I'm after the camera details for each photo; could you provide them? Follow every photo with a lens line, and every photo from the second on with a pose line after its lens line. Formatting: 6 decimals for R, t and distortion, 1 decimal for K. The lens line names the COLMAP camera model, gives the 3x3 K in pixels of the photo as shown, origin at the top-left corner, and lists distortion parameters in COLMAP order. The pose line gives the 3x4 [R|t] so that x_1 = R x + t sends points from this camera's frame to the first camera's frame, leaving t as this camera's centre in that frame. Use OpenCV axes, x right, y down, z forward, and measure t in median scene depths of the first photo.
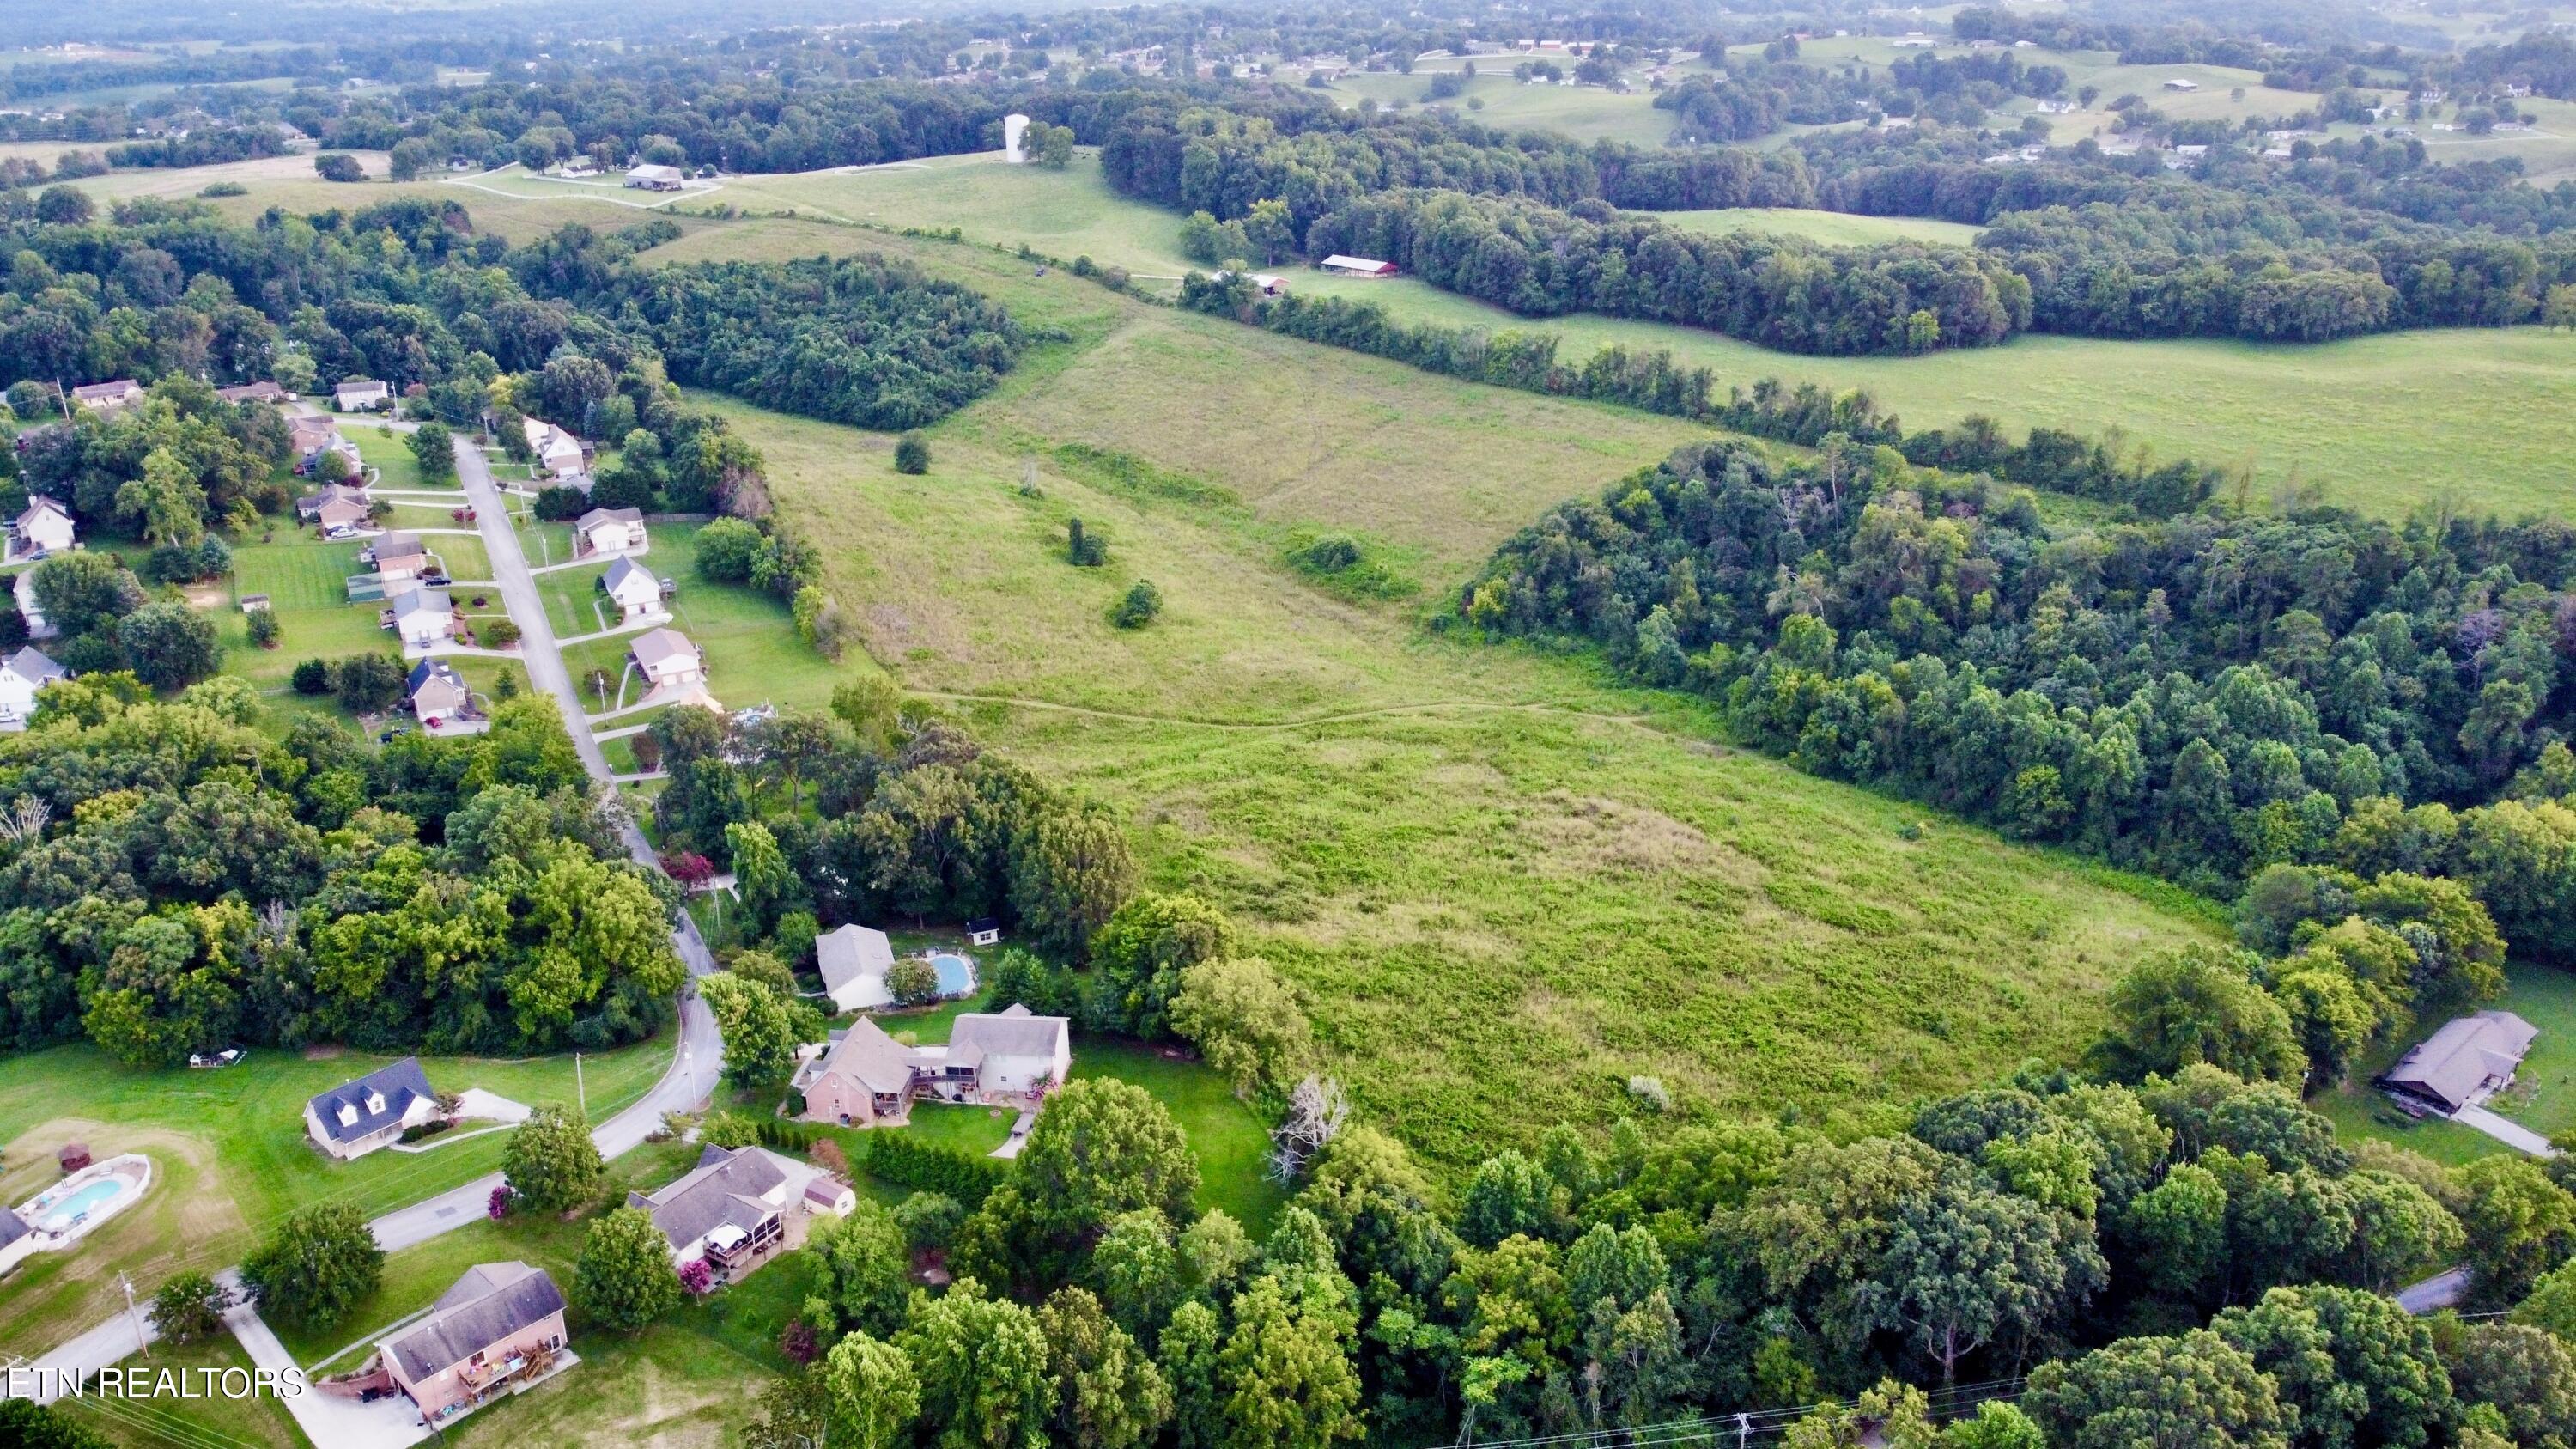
lens RADIAL K [[1813.3, 0, 1288.0], [0, 1813.3, 724.5], [0, 0, 1]] dist [-0.015503, 0.006922]
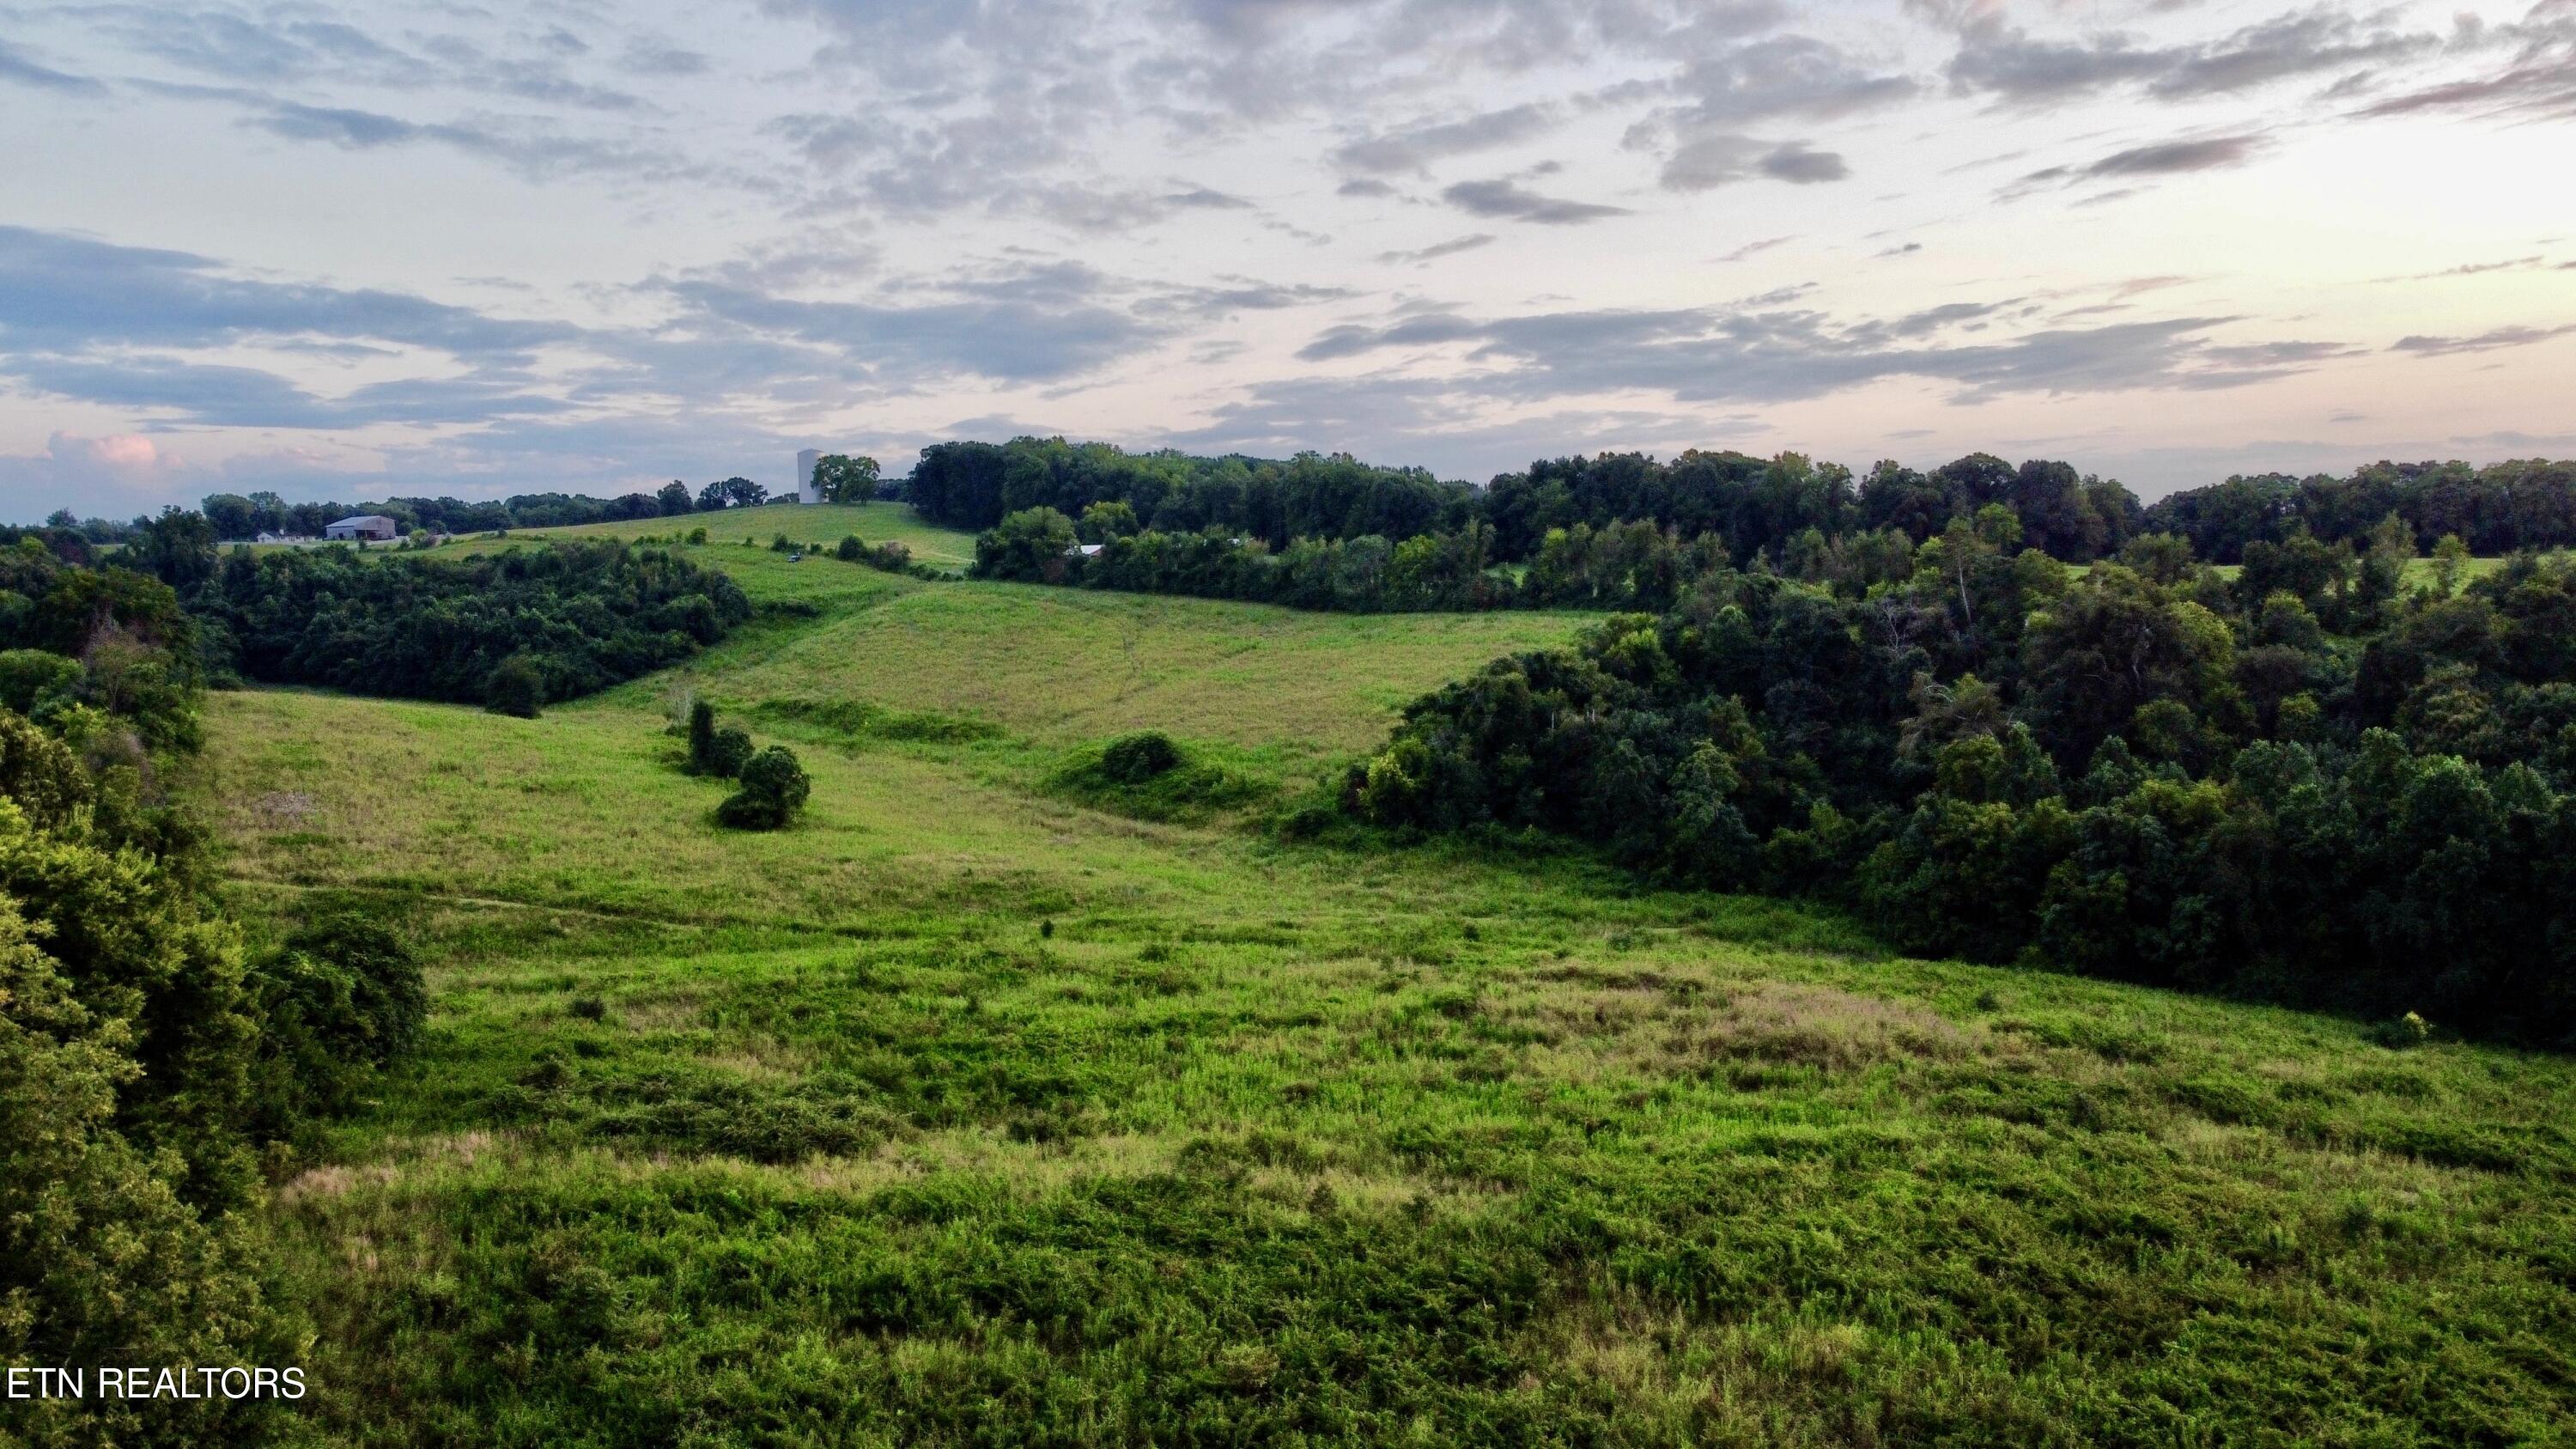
lens RADIAL K [[1914.0, 0, 1283.1], [0, 1914.0, 773.6], [0, 0, 1]] dist [-0.002645, -0.001717]
pose [[0.998860, -0.010574, 0.046546, 0.045841], [0.022462, 0.964565, -0.262888, 0.081070], [-0.042117, 0.263634, 0.963703, 0.404519]]
